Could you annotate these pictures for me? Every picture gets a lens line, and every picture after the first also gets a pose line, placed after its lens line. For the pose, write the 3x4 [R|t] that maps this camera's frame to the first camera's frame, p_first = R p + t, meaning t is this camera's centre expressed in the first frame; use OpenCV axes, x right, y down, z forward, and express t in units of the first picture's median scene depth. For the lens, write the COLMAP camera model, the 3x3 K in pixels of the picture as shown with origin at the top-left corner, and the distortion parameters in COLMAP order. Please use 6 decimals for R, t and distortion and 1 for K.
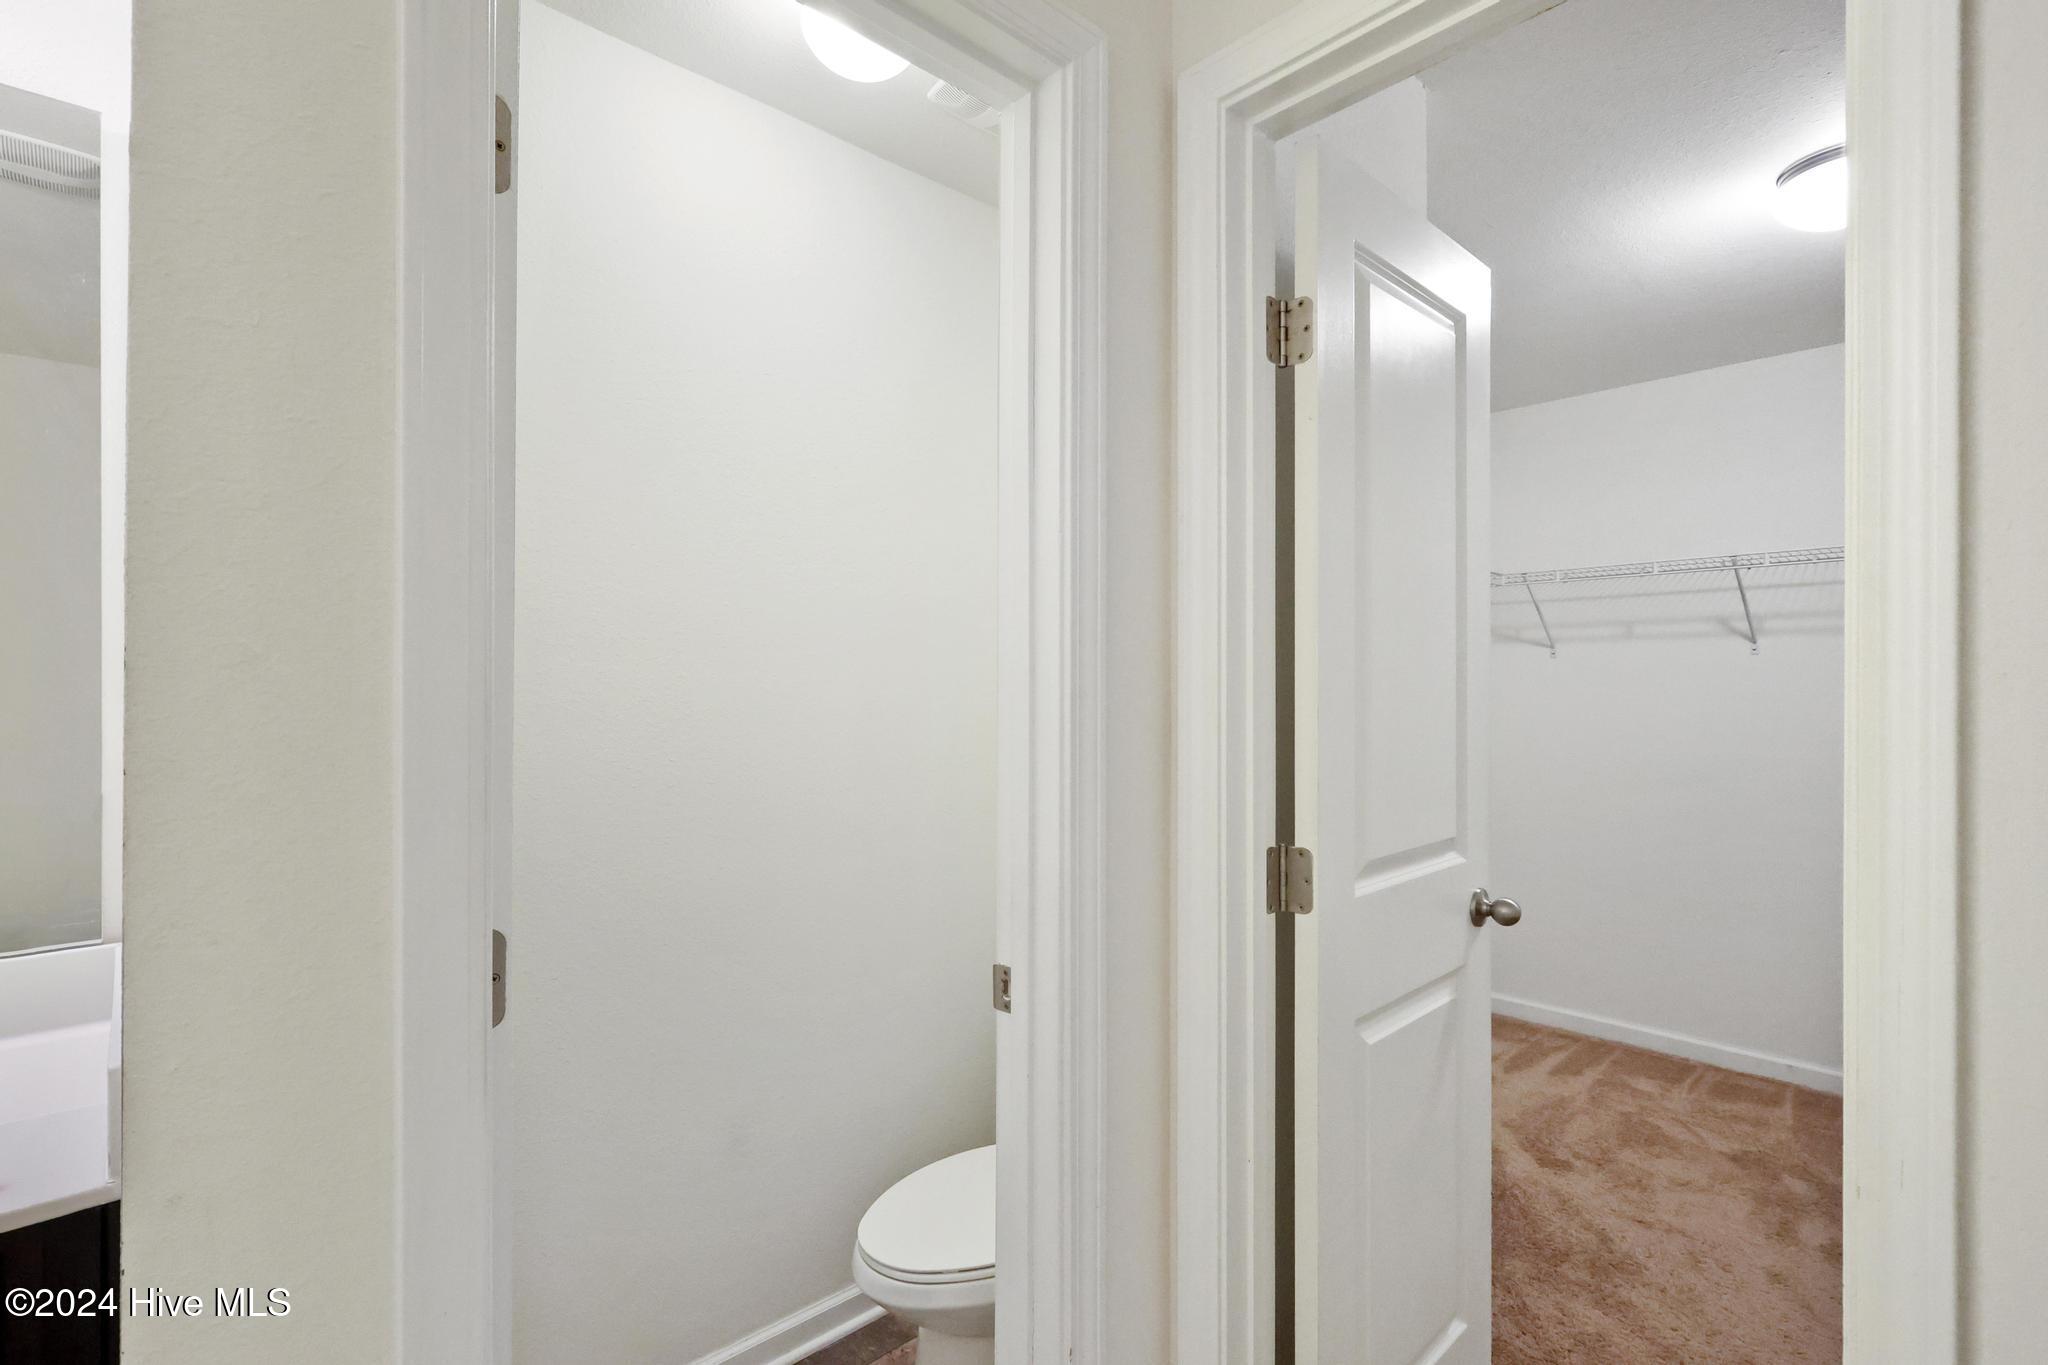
lens RADIAL K [[958.1, 0, 1030.3], [0, 958.1, 695.1], [0, 0, 1]] dist [-0.004133, 0.000398]
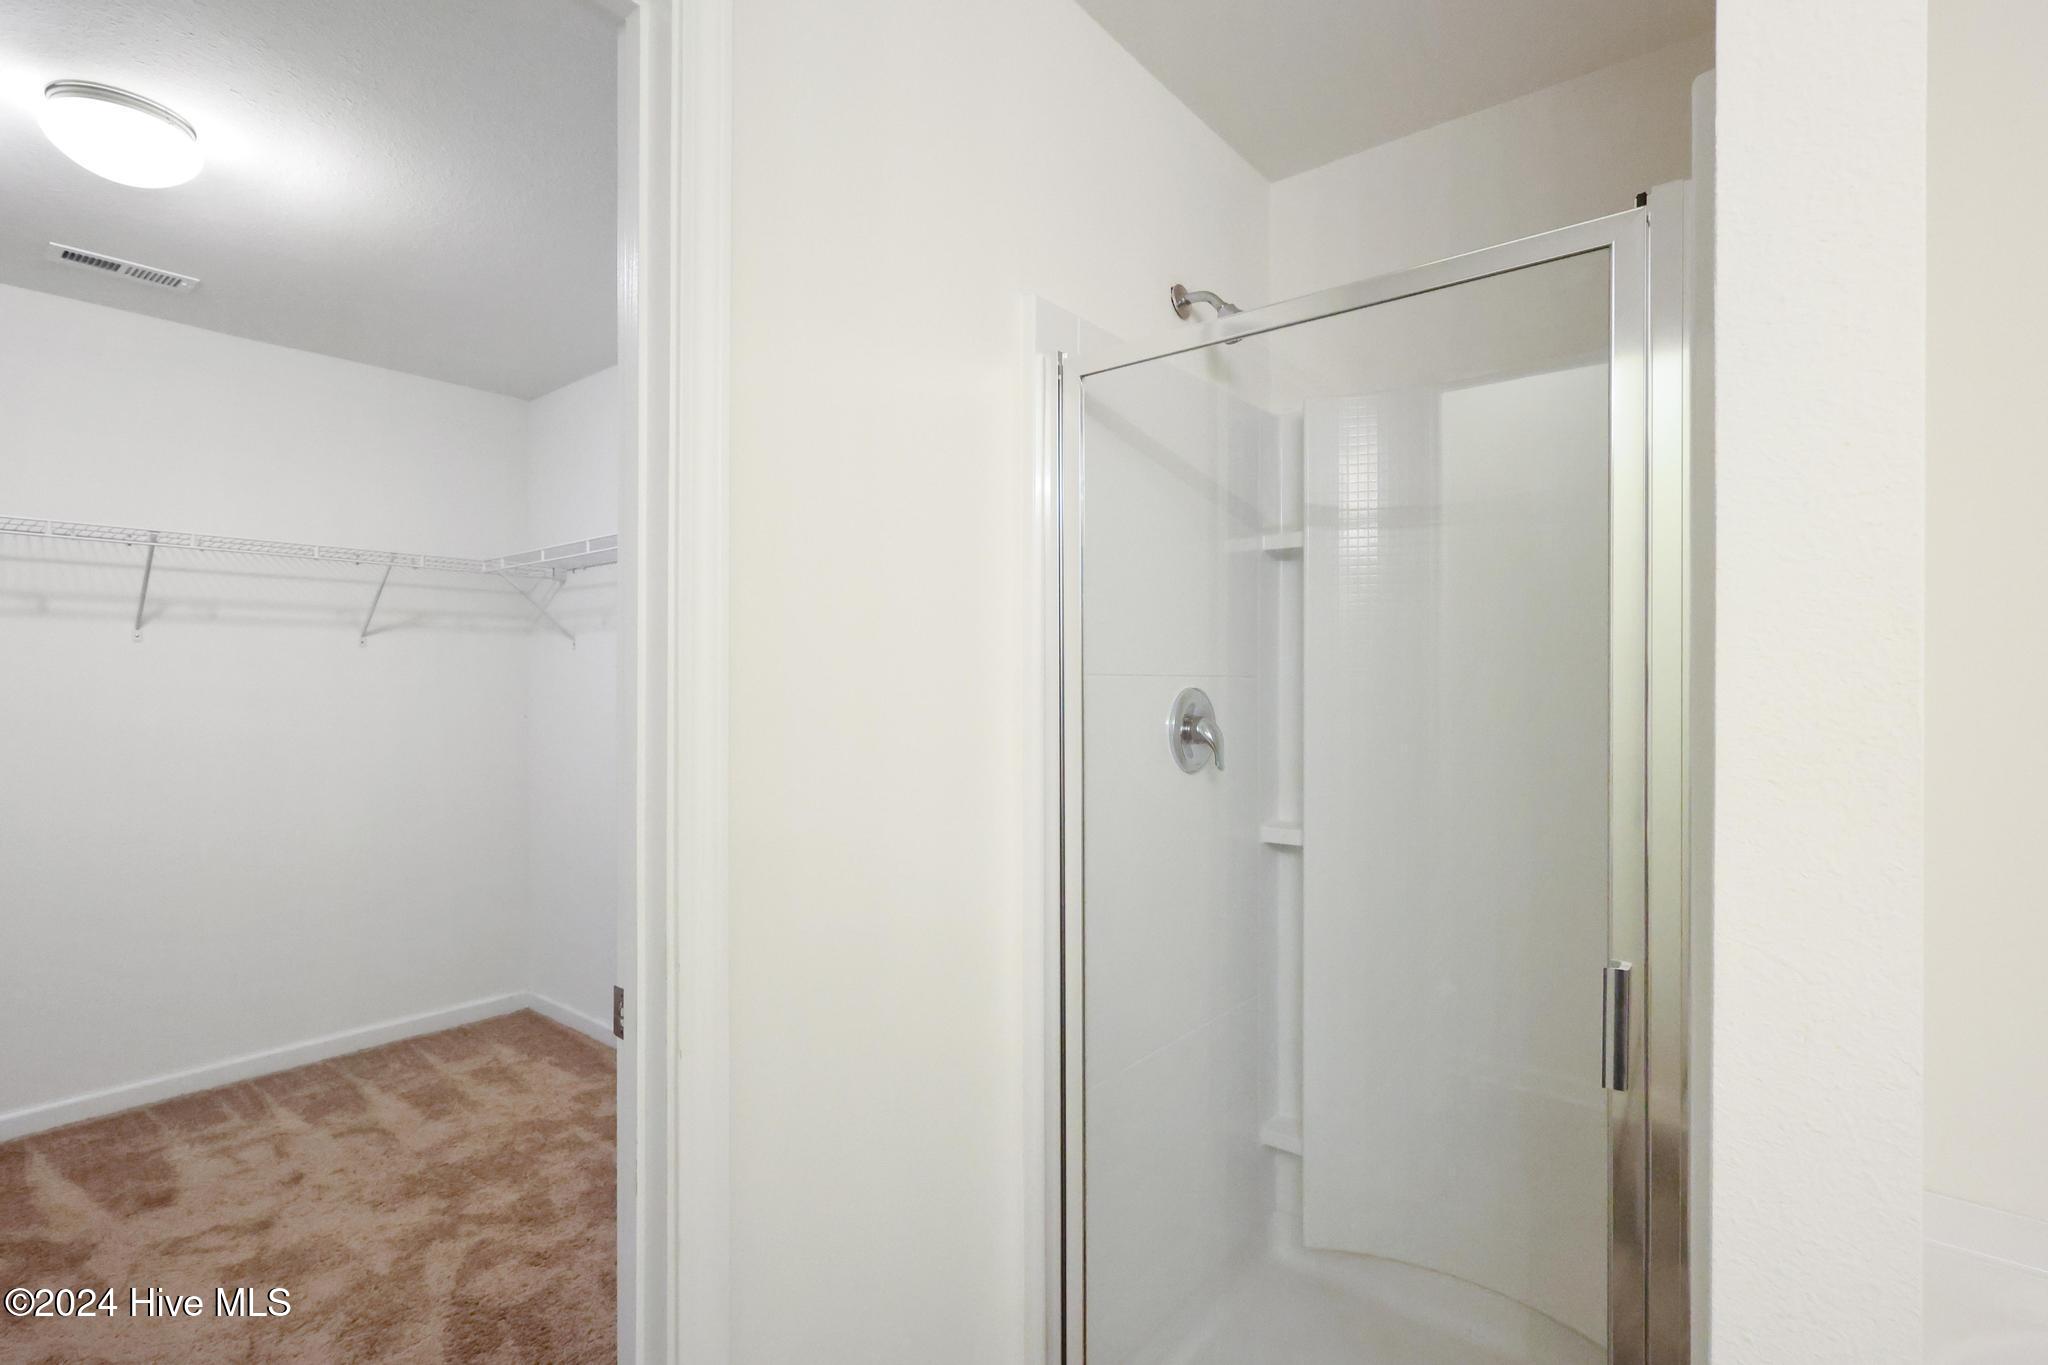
lens RADIAL K [[958.1, 0, 1030.3], [0, 958.1, 695.1], [0, 0, 1]] dist [-0.004133, 0.000398]
pose [[-0.145912, -0.014497, 0.989191, -0.409159], [0.004271, 0.999874, 0.015284, -0.002821], [-0.989288, 0.006455, -0.145832, 0.469561]]
